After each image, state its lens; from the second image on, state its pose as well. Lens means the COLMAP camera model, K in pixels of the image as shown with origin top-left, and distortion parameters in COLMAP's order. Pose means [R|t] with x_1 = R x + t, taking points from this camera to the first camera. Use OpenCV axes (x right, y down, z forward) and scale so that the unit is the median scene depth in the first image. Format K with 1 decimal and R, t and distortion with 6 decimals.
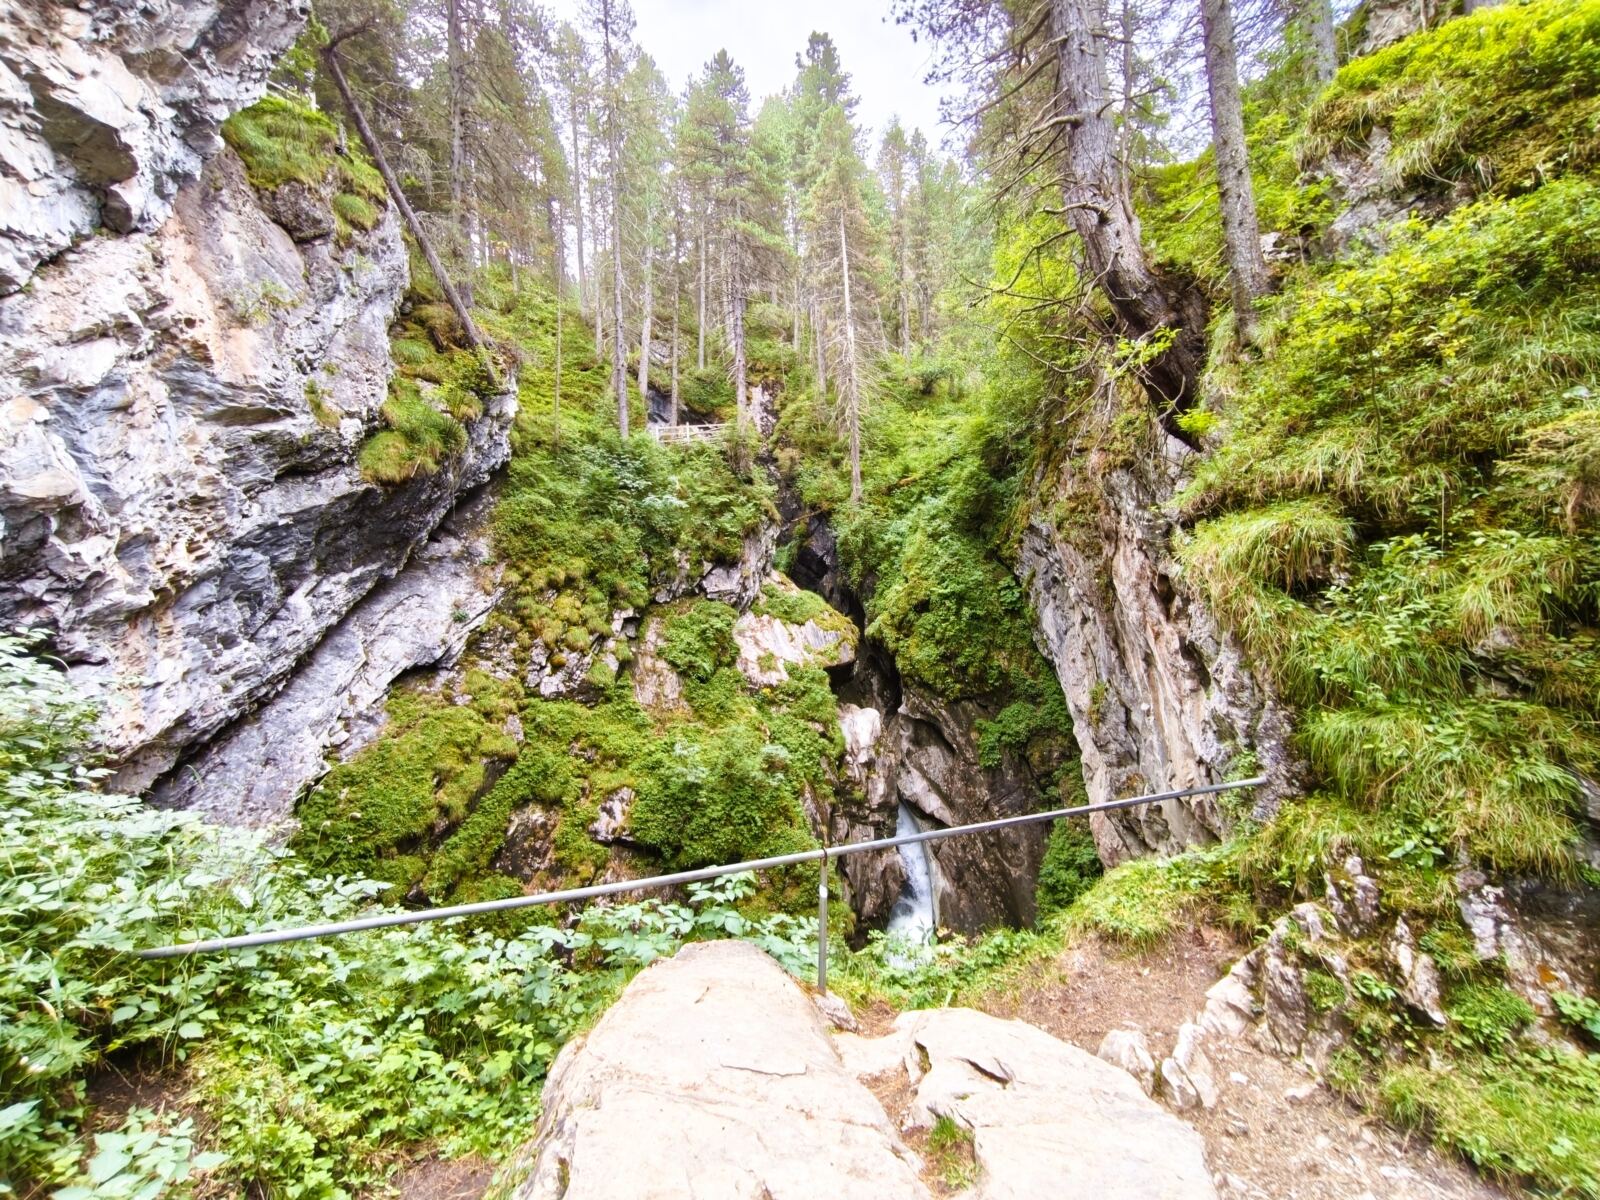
lens RADIAL K [[710.7, 0, 799.5], [0, 710.7, 590.7], [0, 0, 1]] dist [0.022218, -0.000504]
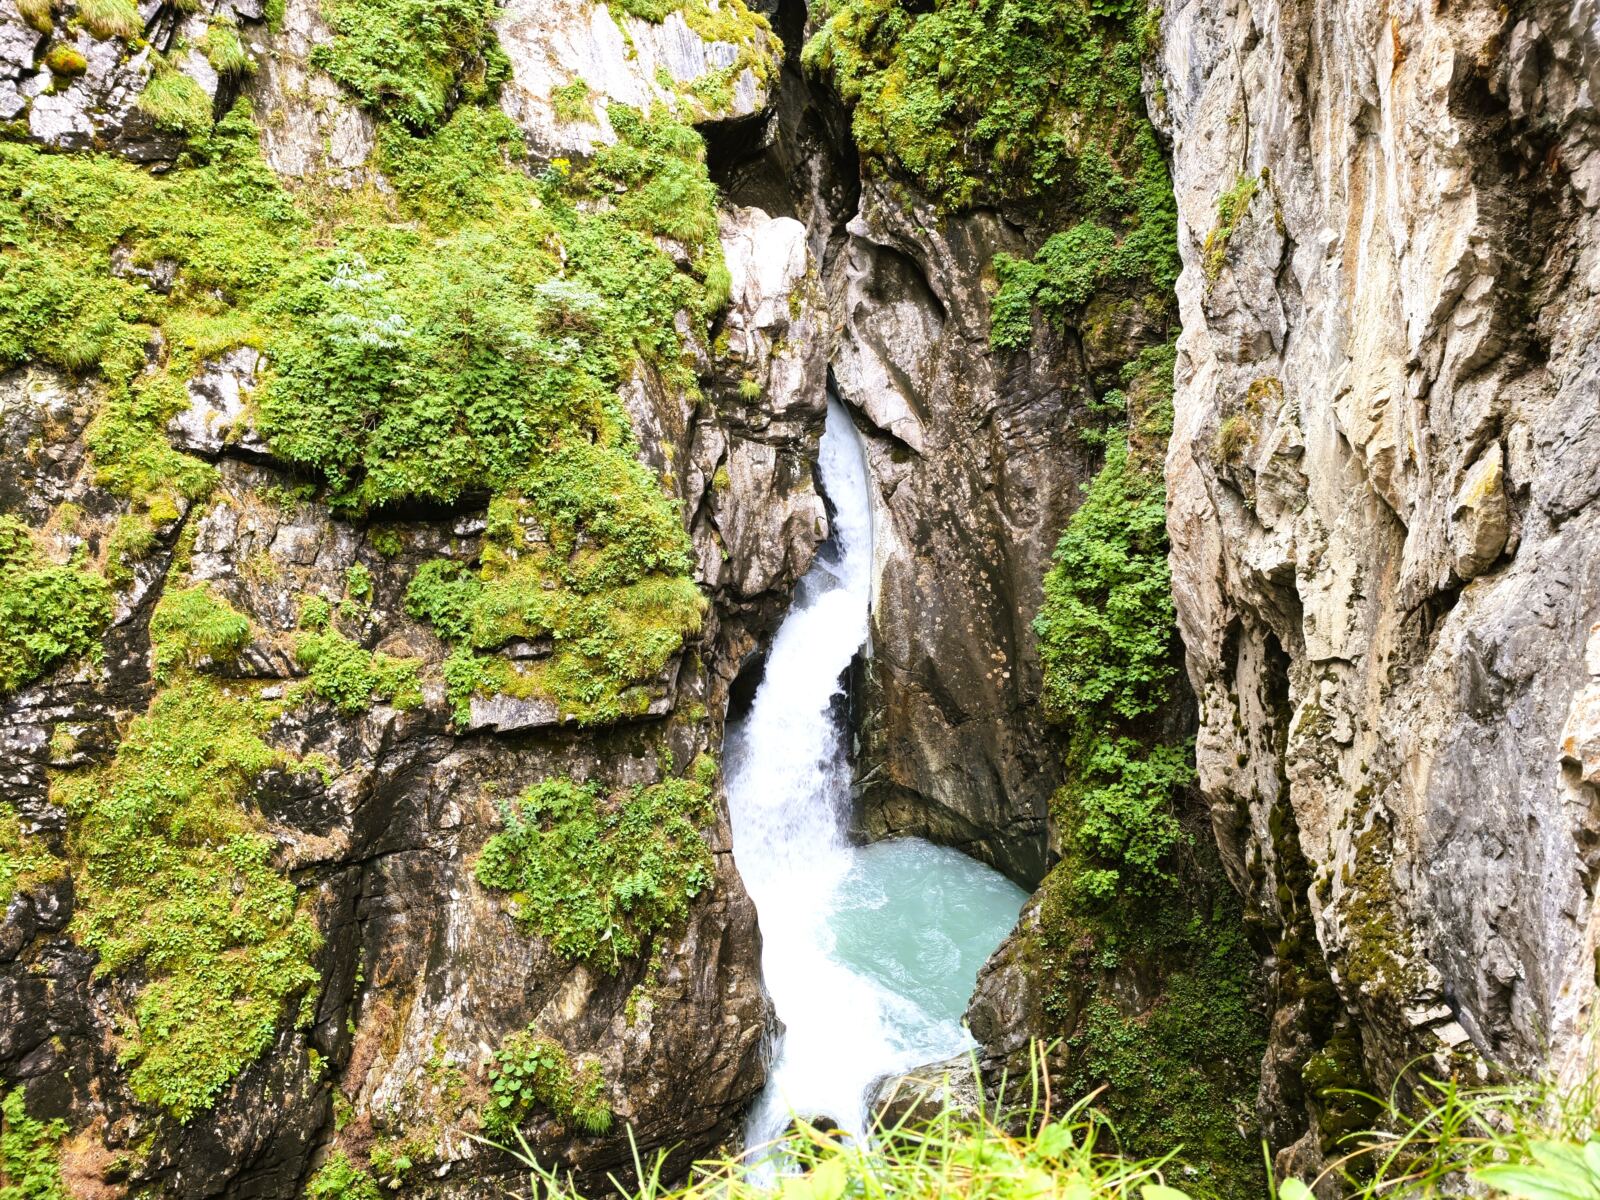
lens RADIAL K [[1168.8, 0, 789.0], [0, 1168.8, 600.0], [0, 0, 1]] dist [0.026622, -0.047093]
pose [[0.997976, 0.046087, 0.043813, 0.088936], [-0.060950, 0.889691, 0.452476, 0.038214], [-0.018127, -0.454230, 0.890700, 0.176800]]
